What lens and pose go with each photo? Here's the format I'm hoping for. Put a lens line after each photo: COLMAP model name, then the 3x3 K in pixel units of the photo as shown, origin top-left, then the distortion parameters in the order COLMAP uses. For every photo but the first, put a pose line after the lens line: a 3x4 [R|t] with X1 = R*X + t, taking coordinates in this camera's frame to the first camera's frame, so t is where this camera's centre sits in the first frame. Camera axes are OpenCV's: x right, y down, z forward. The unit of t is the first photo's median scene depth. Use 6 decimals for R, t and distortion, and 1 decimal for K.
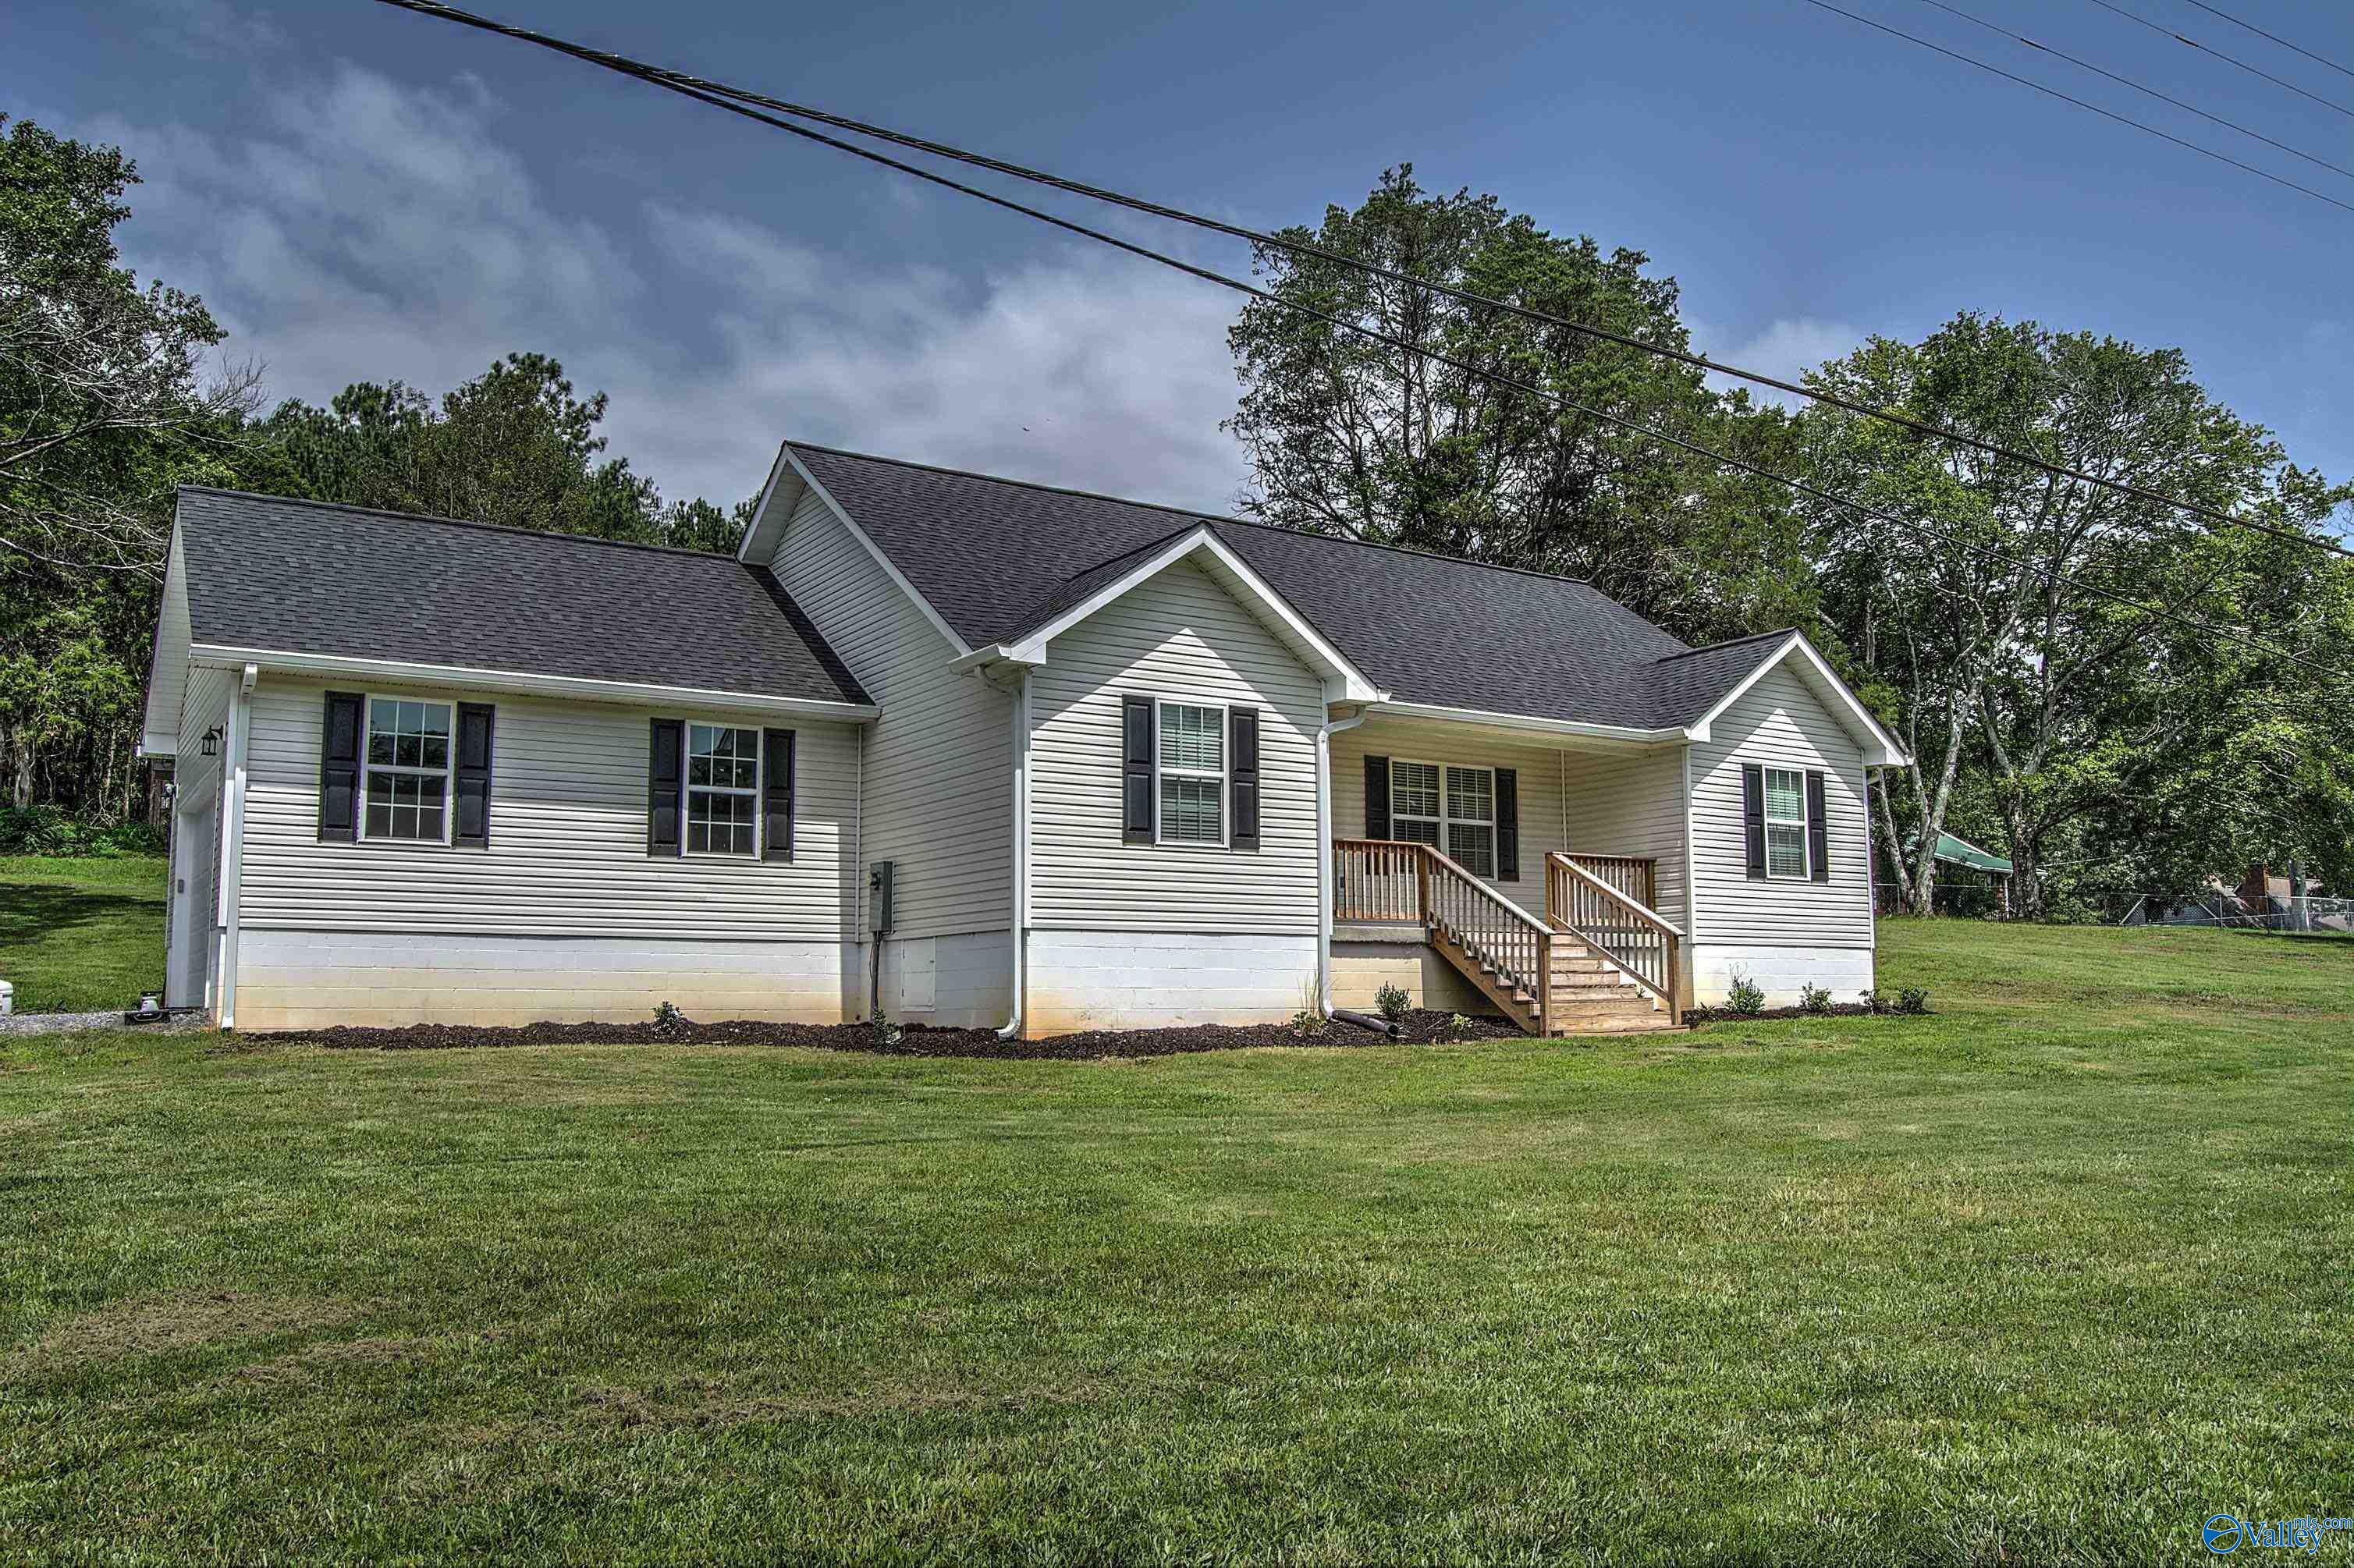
lens RADIAL K [[1877.9, 0, 1177.0], [0, 1877.9, 784.0], [0, 0, 1]] dist [0.008793, 0.002700]
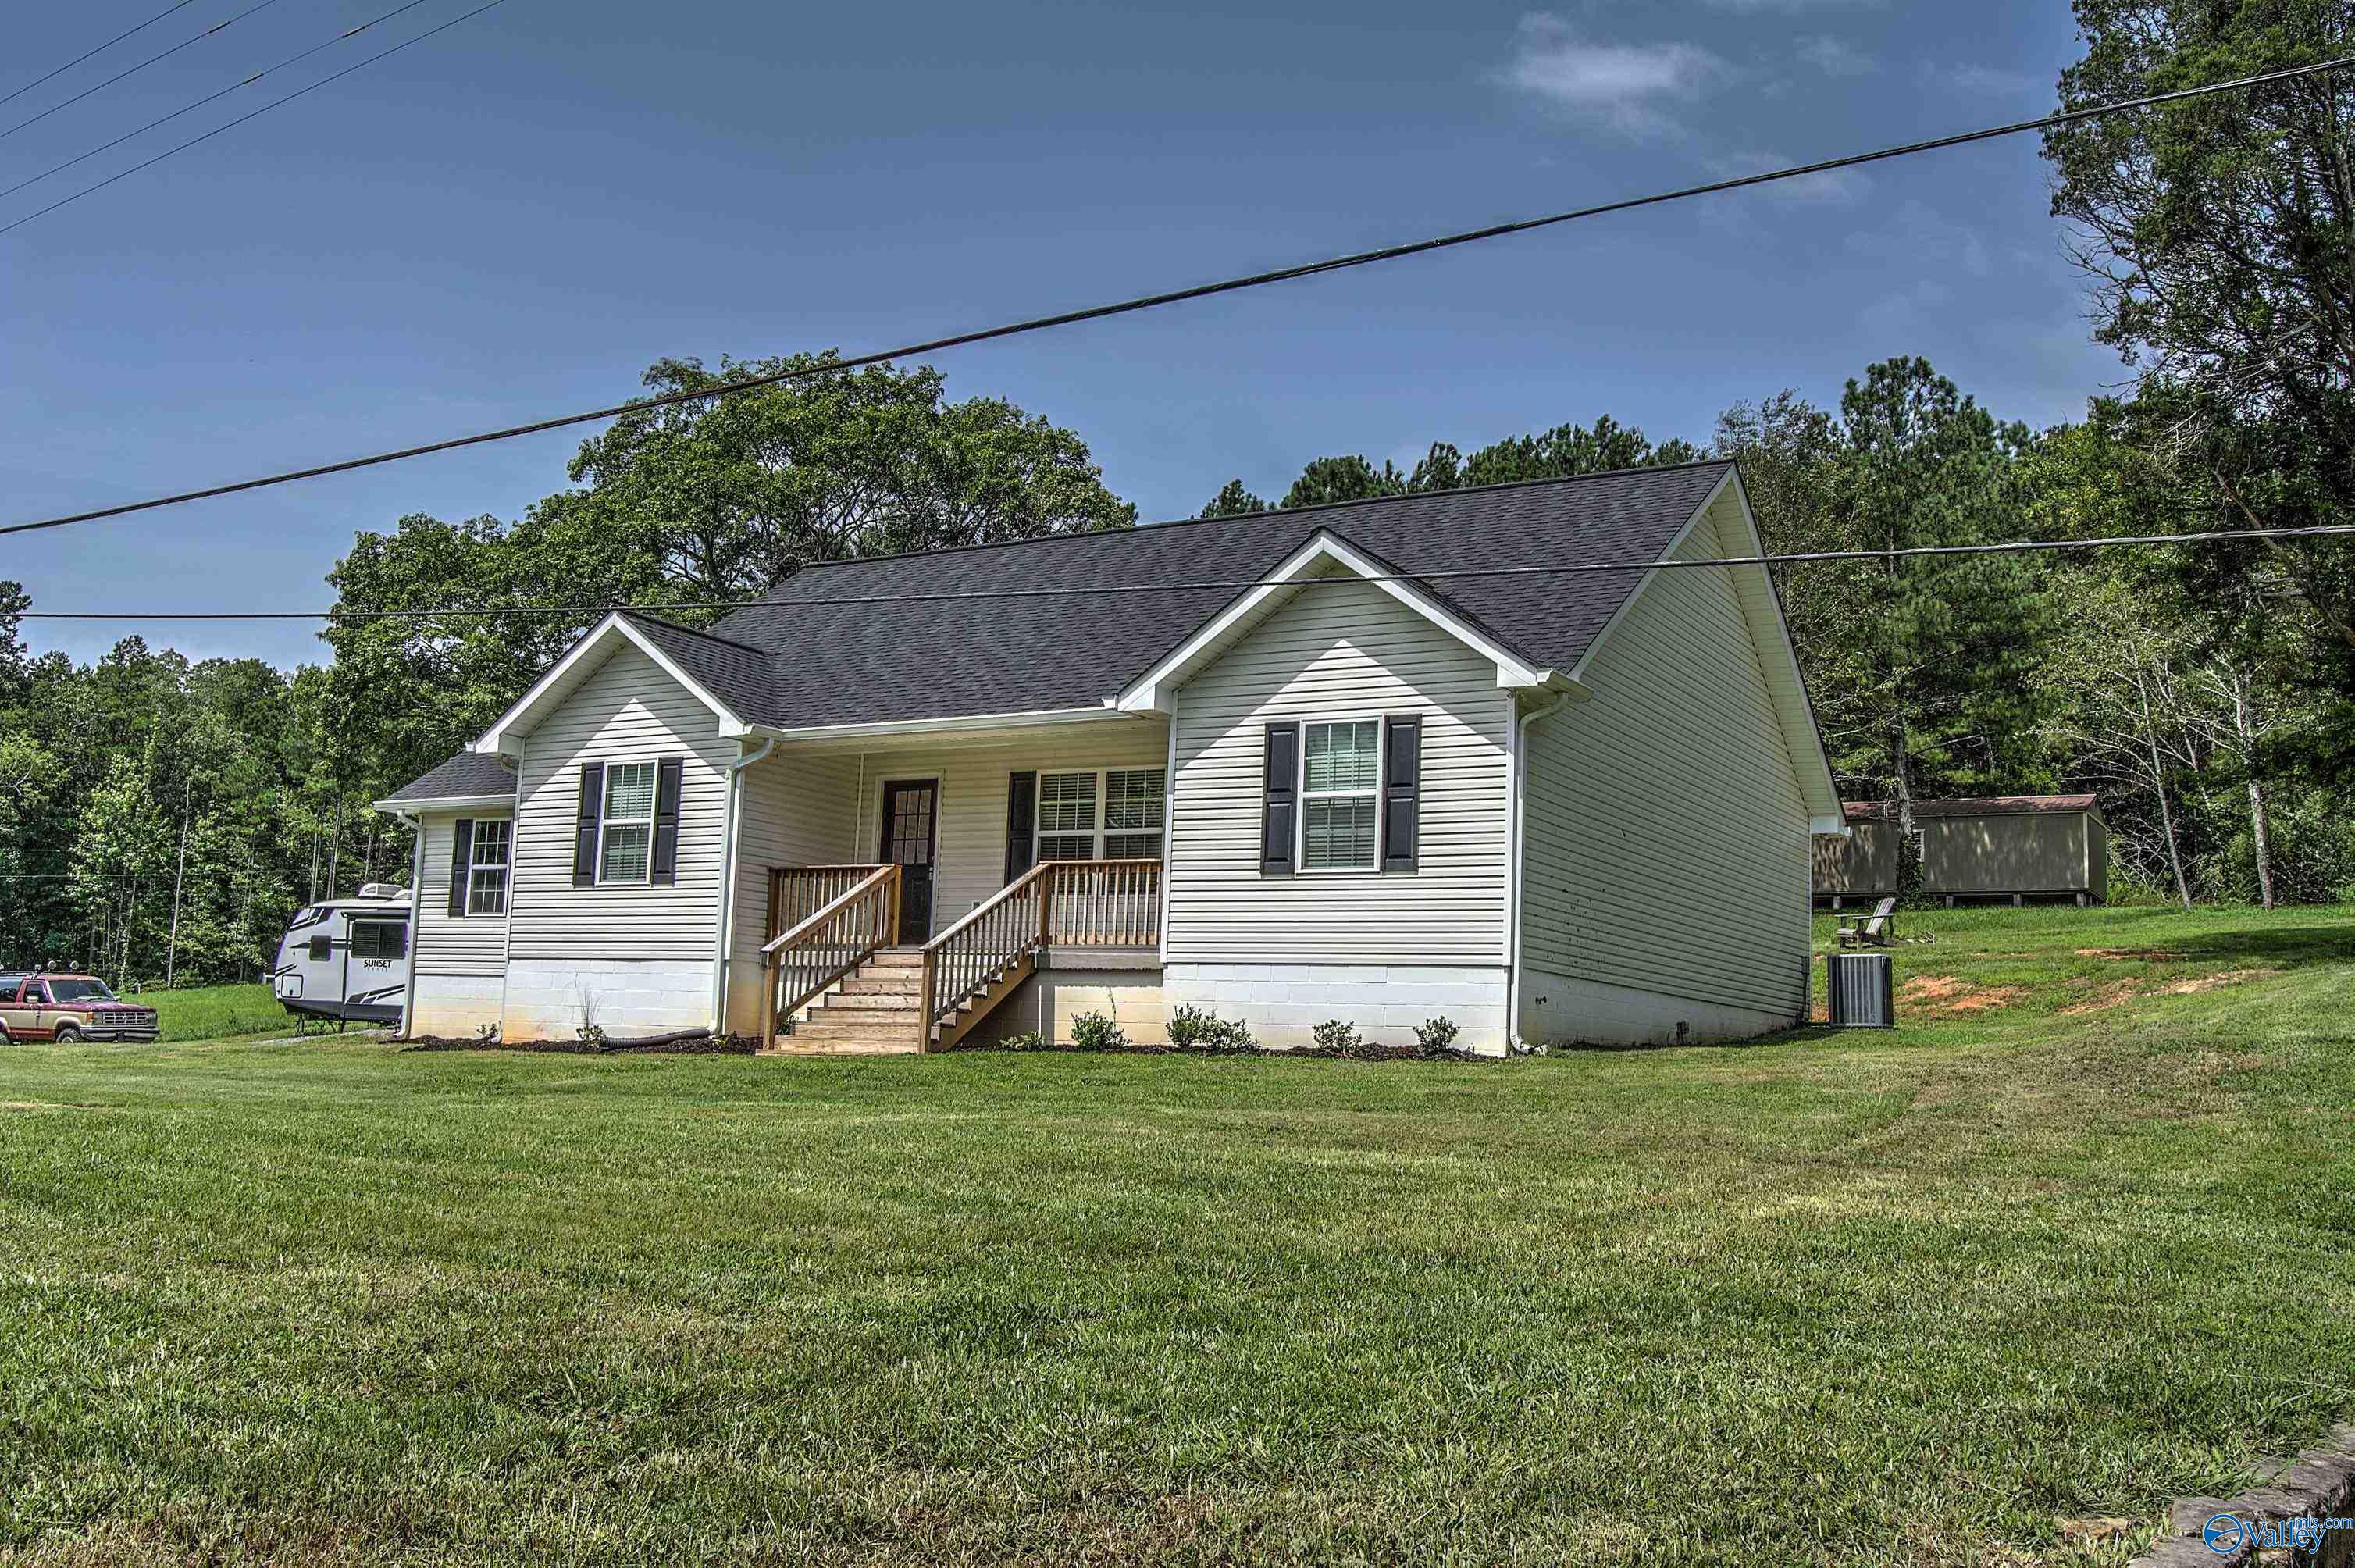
lens RADIAL K [[1804.1, 0, 1177.5], [0, 1804.1, 784.0], [0, 0, 1]] dist [-0.002768, -0.000772]
pose [[0.494079, -0.103082, -0.863284, 1.932448], [0.070878, 0.994417, -0.078175, 0.139087], [0.866523, -0.022563, 0.498627, 1.255829]]
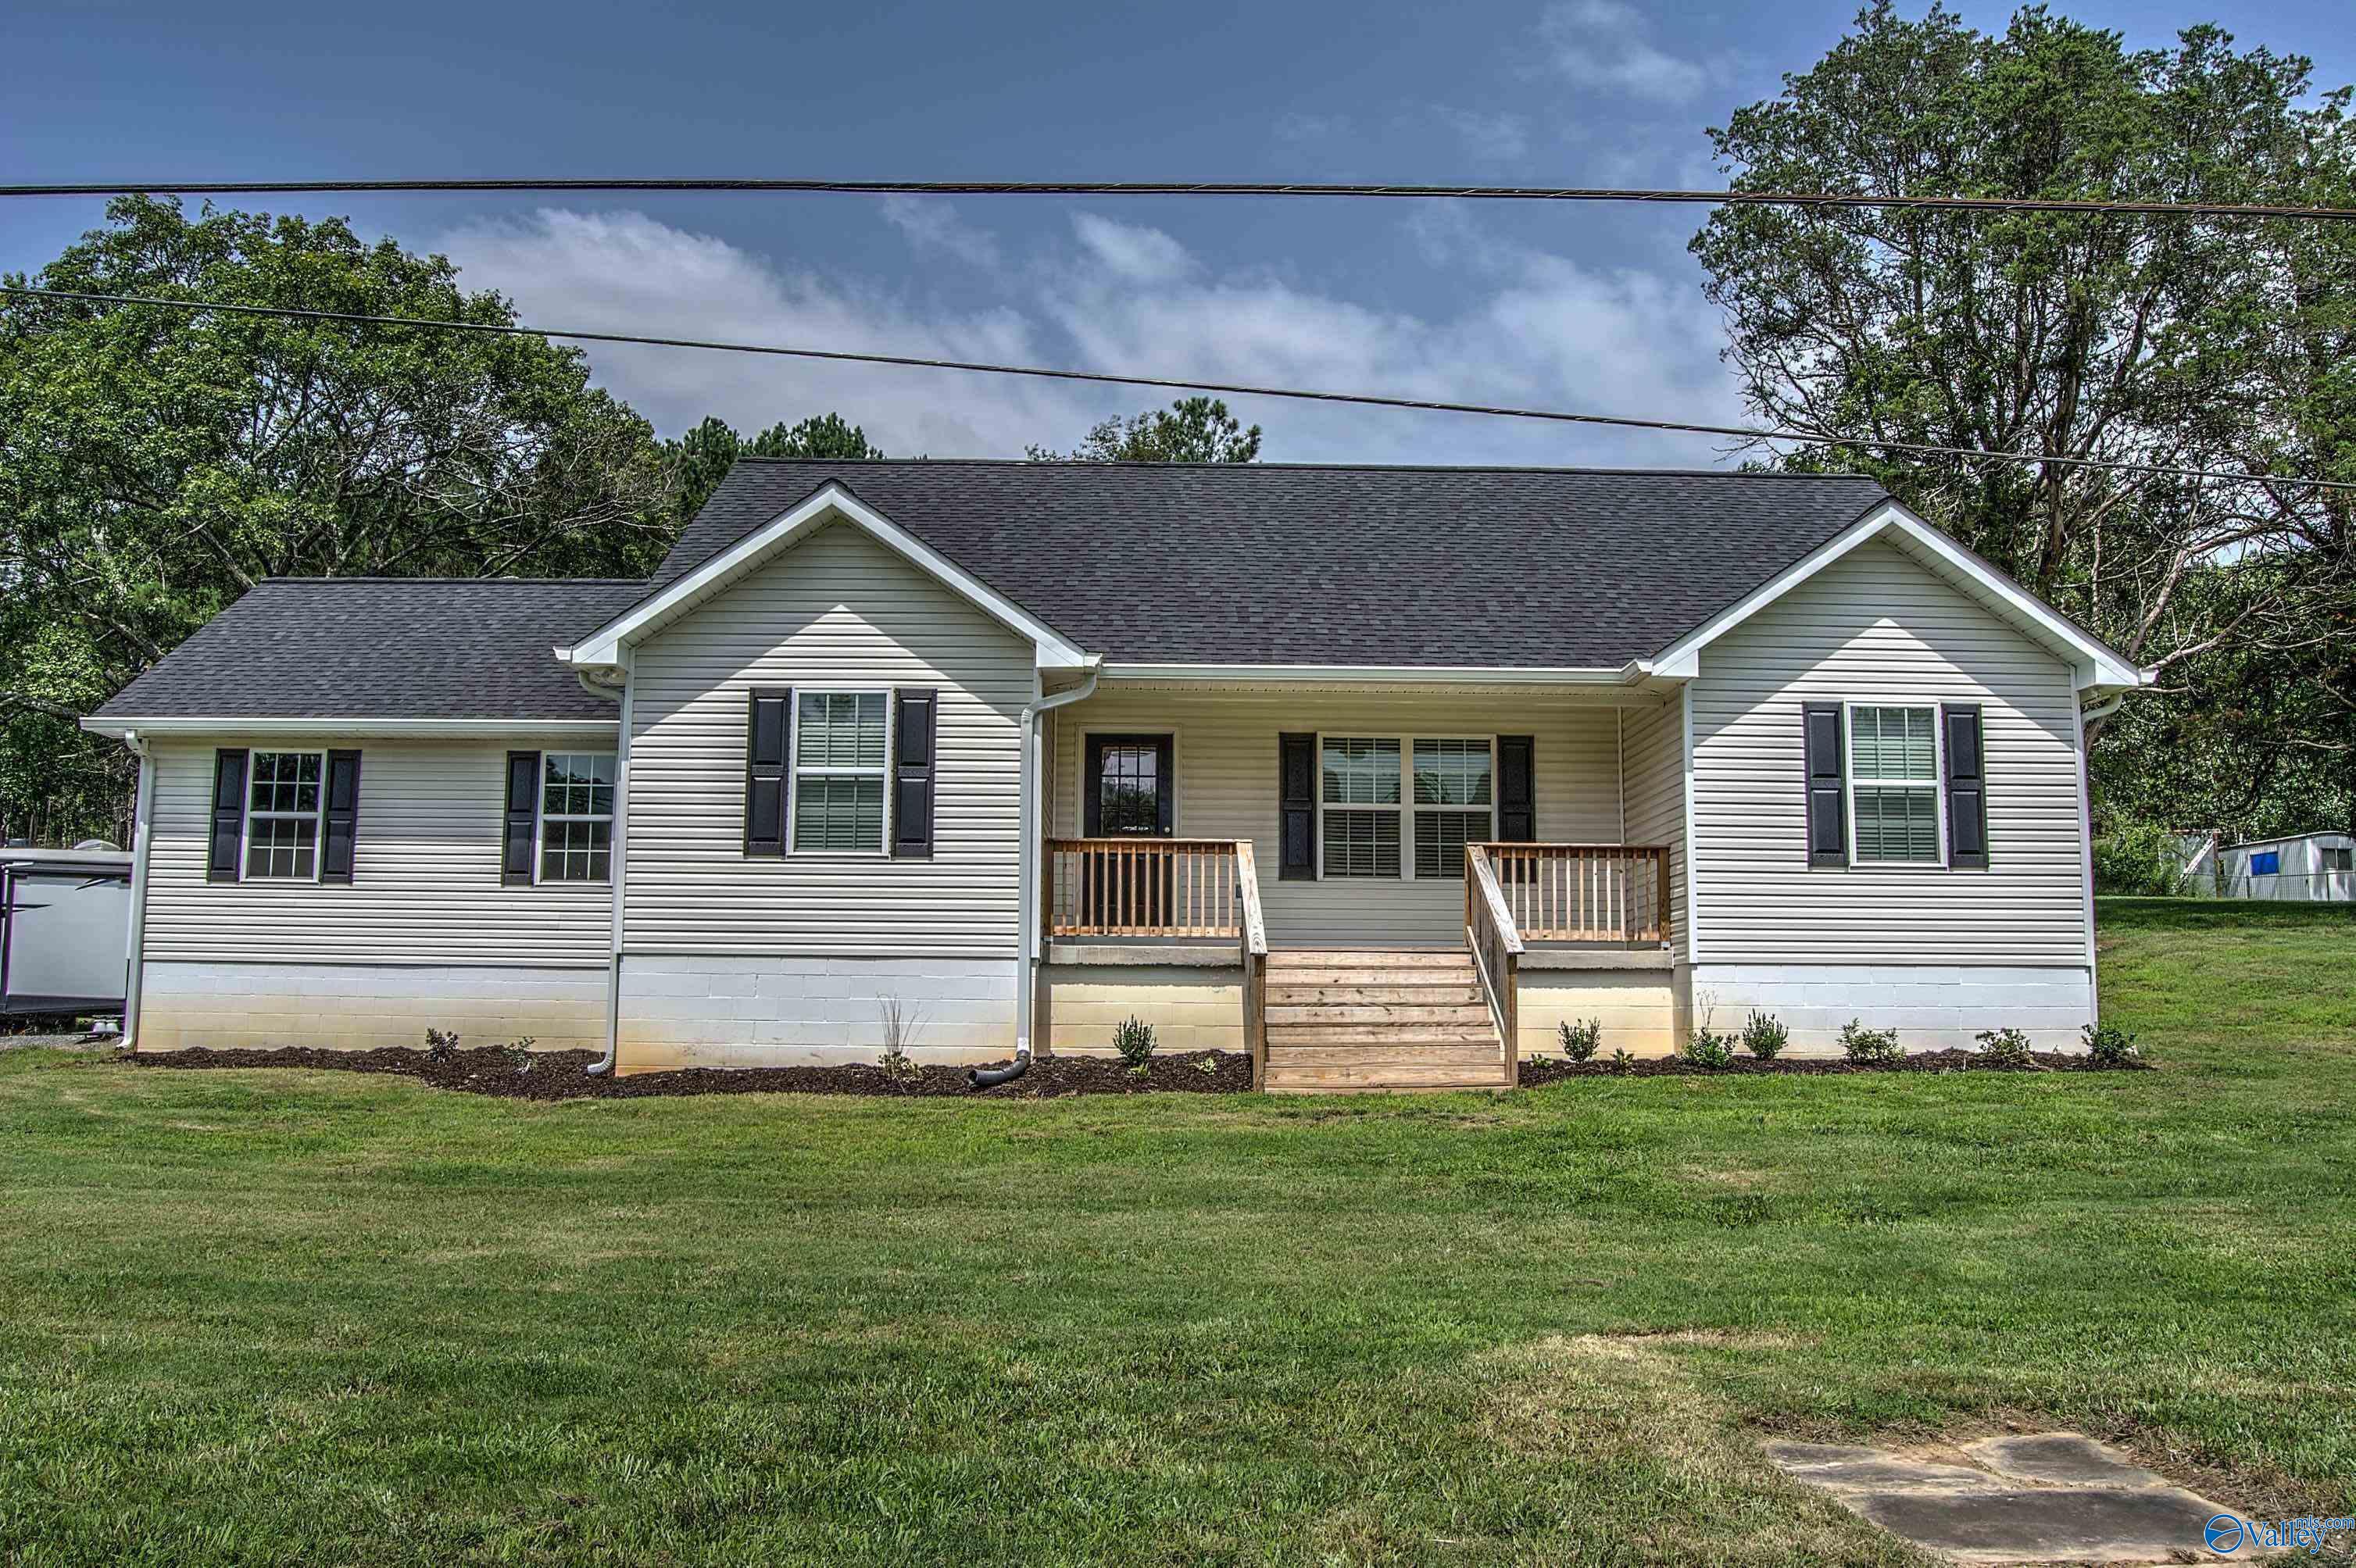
lens RADIAL K [[1816.1, 0, 1178.0], [0, 1816.1, 784.0], [0, 0, 1]] dist [-0.055797, -0.000115]
pose [[0.847496, -0.062797, -0.527073, 0.433247], [0.048720, 0.997988, -0.040565, 0.031450], [0.528560, 0.008699, 0.848851, 0.288975]]
